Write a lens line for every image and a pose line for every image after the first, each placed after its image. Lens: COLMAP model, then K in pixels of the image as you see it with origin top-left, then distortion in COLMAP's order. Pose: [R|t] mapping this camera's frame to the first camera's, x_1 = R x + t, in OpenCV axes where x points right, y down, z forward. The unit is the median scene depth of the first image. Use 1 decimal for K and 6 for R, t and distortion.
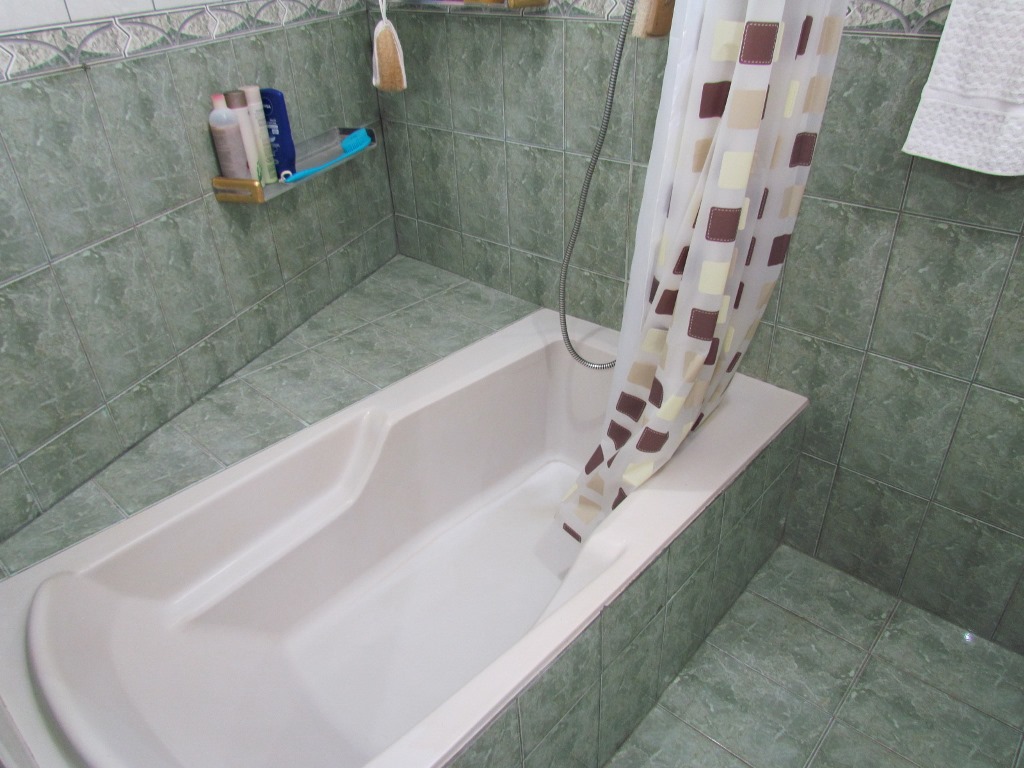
lens RADIAL K [[728.5, 0, 517.1], [0, 728.5, 388.2], [0, 0, 1]] dist [-0.025357, 0.000272]
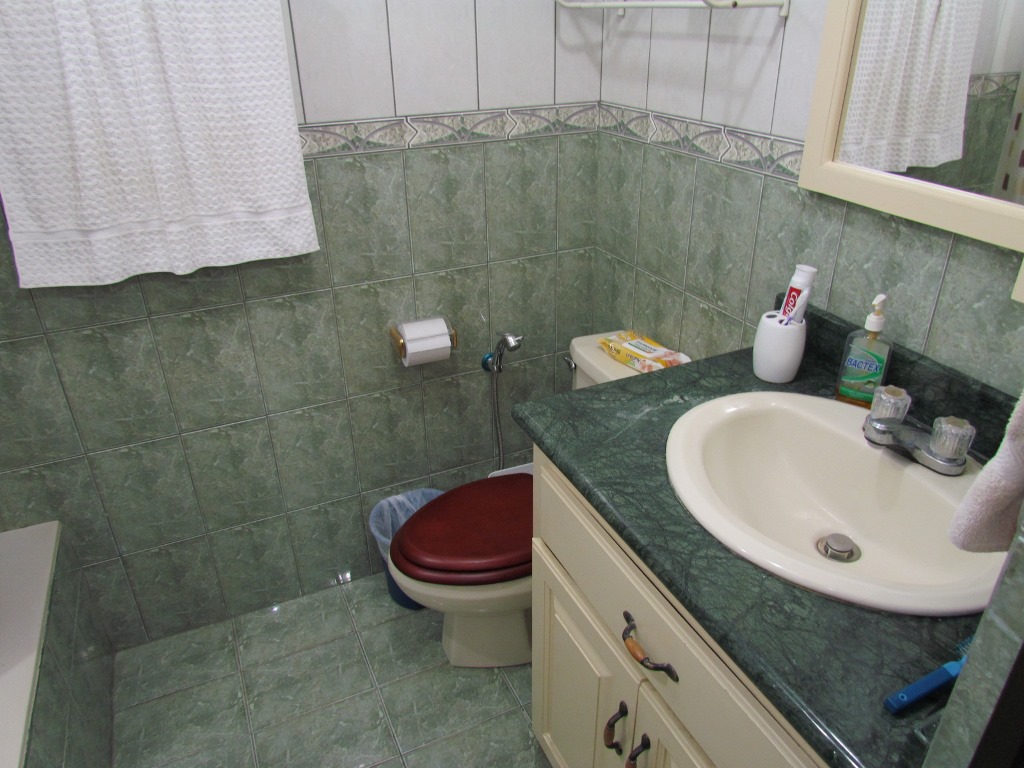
lens RADIAL K [[728.5, 0, 515.0], [0, 728.5, 383.3], [0, 0, 1]] dist [-0.025357, 0.000272]
pose [[0.399008, -0.395853, 0.827099, -0.122543], [0.483121, 0.857415, 0.177296, -0.023779], [-0.779350, 0.328846, 0.533360, -0.126189]]
